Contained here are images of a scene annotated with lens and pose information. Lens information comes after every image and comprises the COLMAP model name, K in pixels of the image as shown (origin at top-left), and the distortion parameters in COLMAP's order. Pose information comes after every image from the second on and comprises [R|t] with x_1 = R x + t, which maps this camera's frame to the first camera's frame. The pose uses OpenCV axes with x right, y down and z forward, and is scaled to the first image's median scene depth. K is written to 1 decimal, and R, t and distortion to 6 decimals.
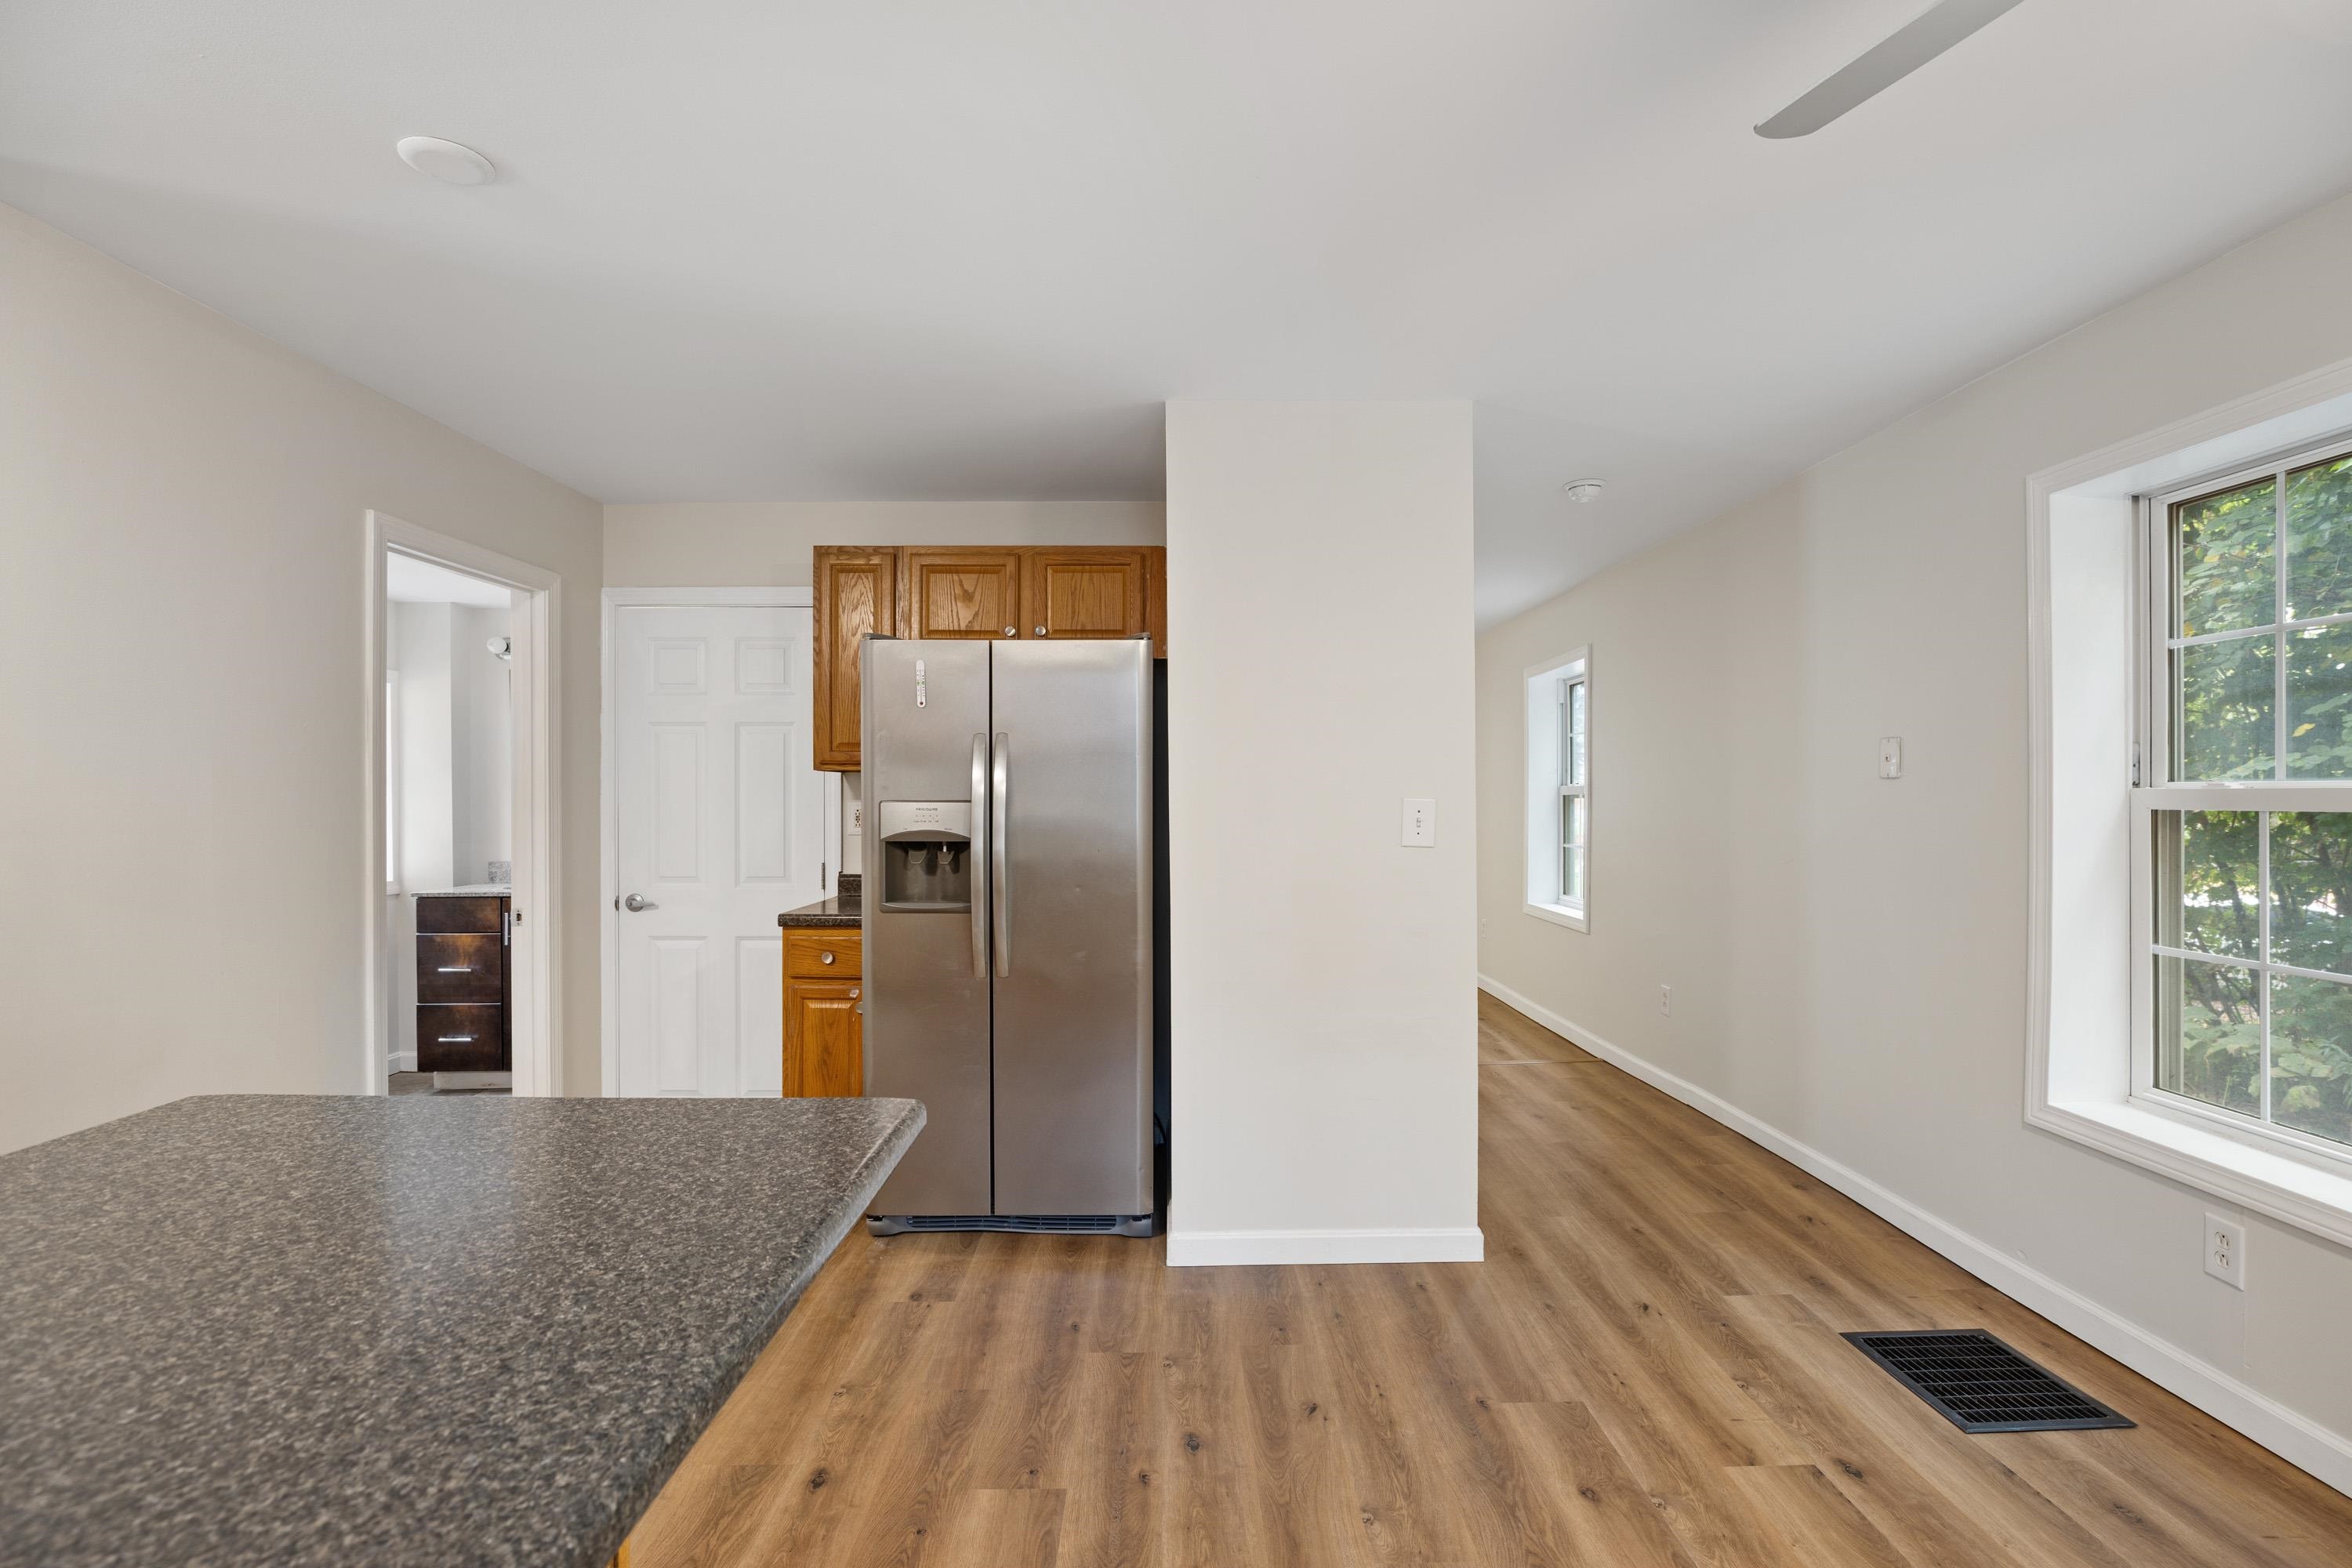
lens RADIAL K [[1077.3, 0, 1195.3], [0, 1077.3, 789.8], [0, 0, 1]] dist [-0.021968, 0.009350]
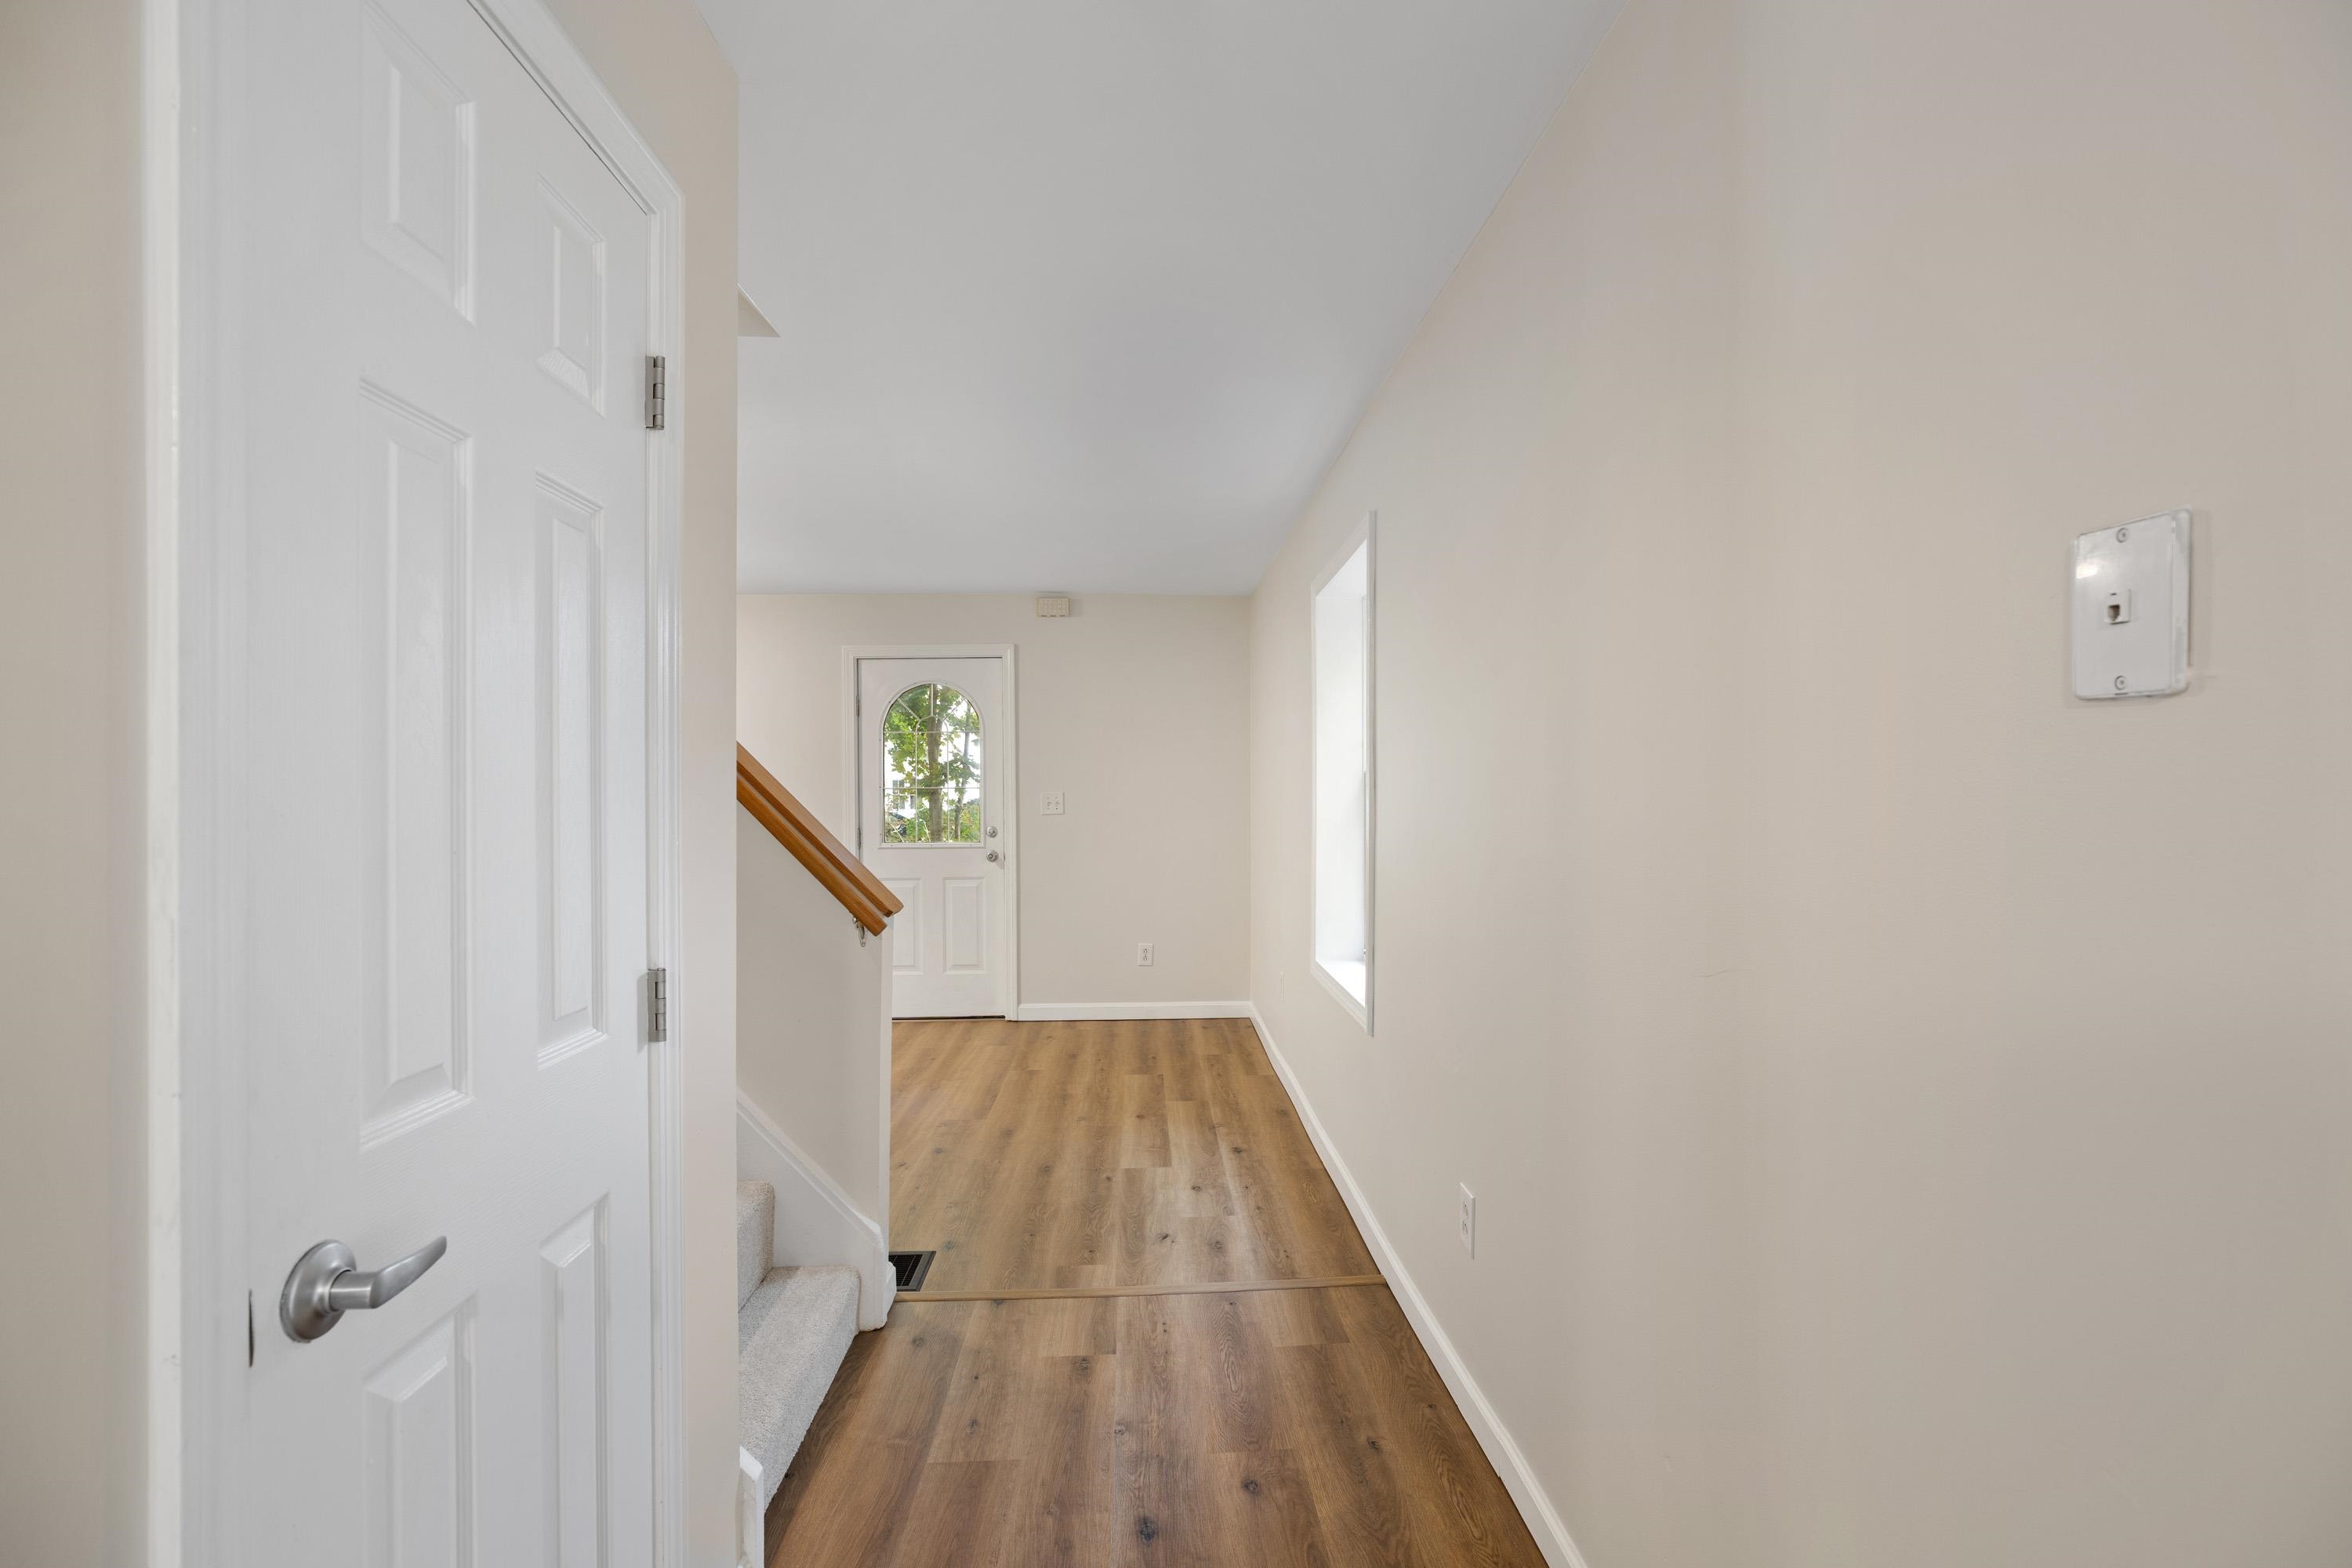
lens RADIAL K [[1077.3, 0, 1168.7], [0, 1077.3, 776.3], [0, 0, 1]] dist [-0.021968, 0.009350]
pose [[0.999747, -0.004878, 0.021966, 0.465199], [0.005000, 0.999972, -0.005526, 0.007553], [-0.021938, 0.005635, 0.999743, 0.827980]]
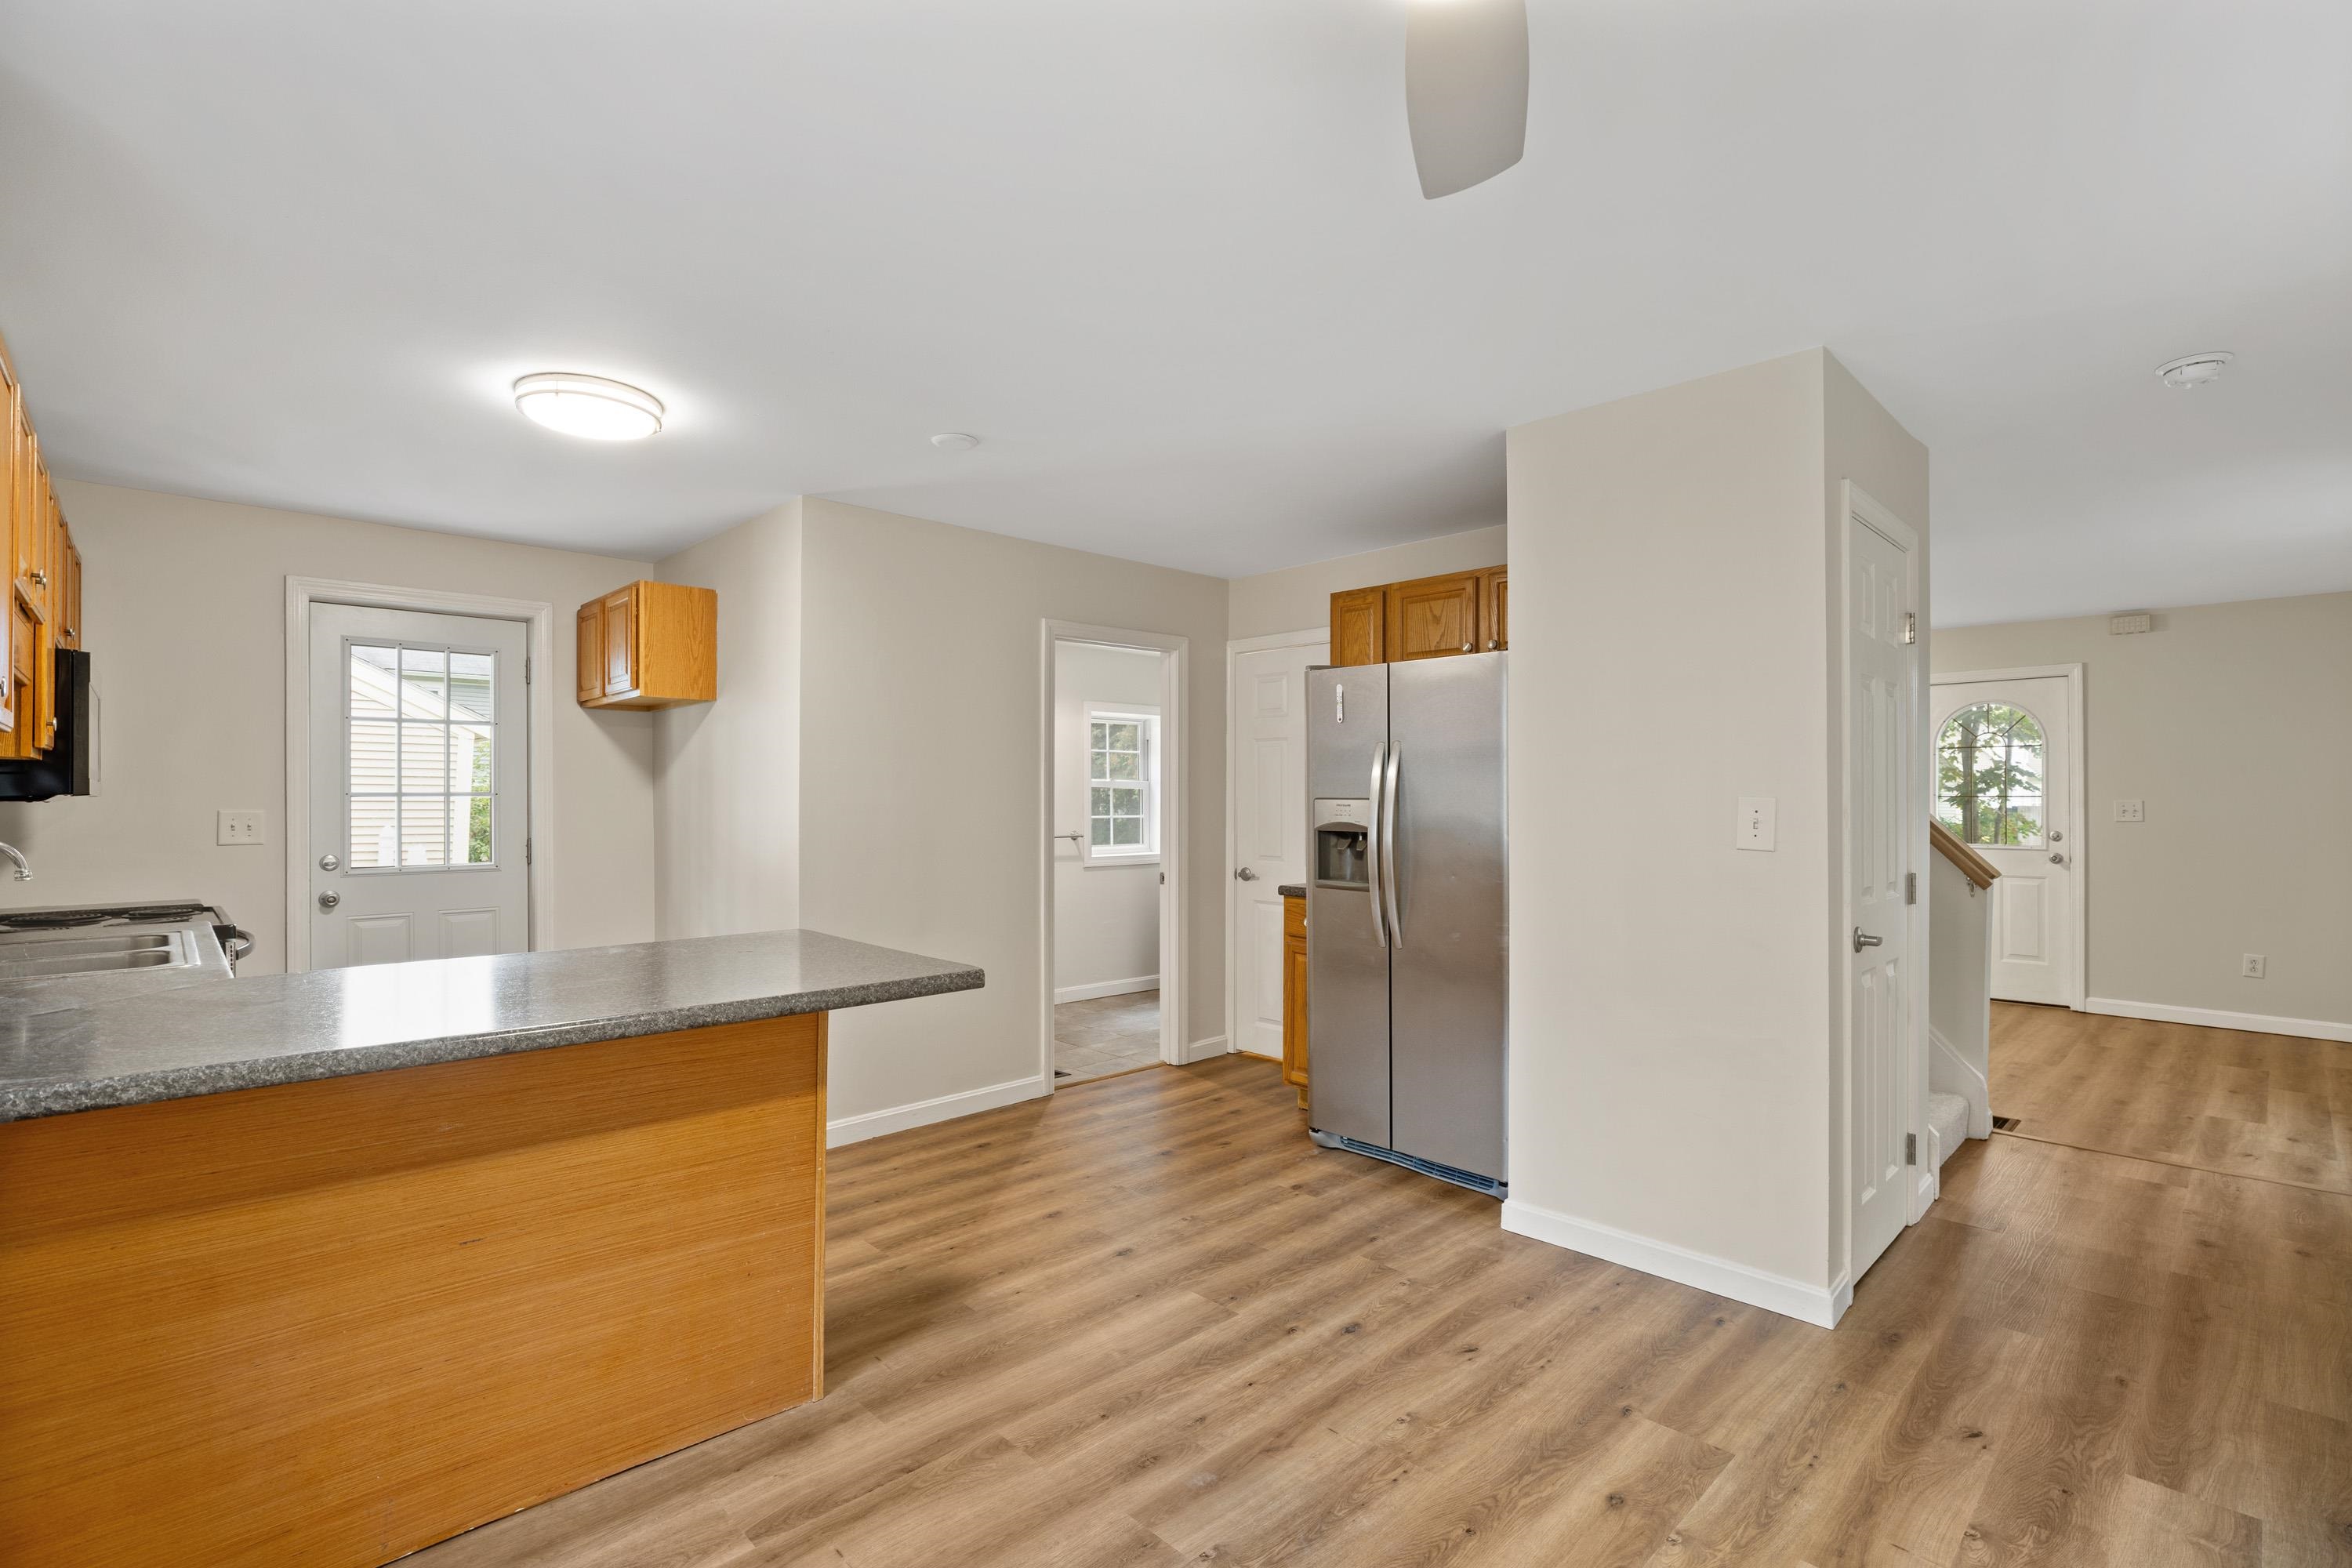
lens RADIAL K [[1077.3, 0, 1166.5], [0, 1077.3, 789.9], [0, 0, 1]] dist [-0.021968, 0.009350]
pose [[0.683232, -0.001915, -0.730199, 0.529192], [0.002084, 0.999998, -0.000672, 0.001291], [0.730199, -0.001063, 0.683234, 0.014355]]
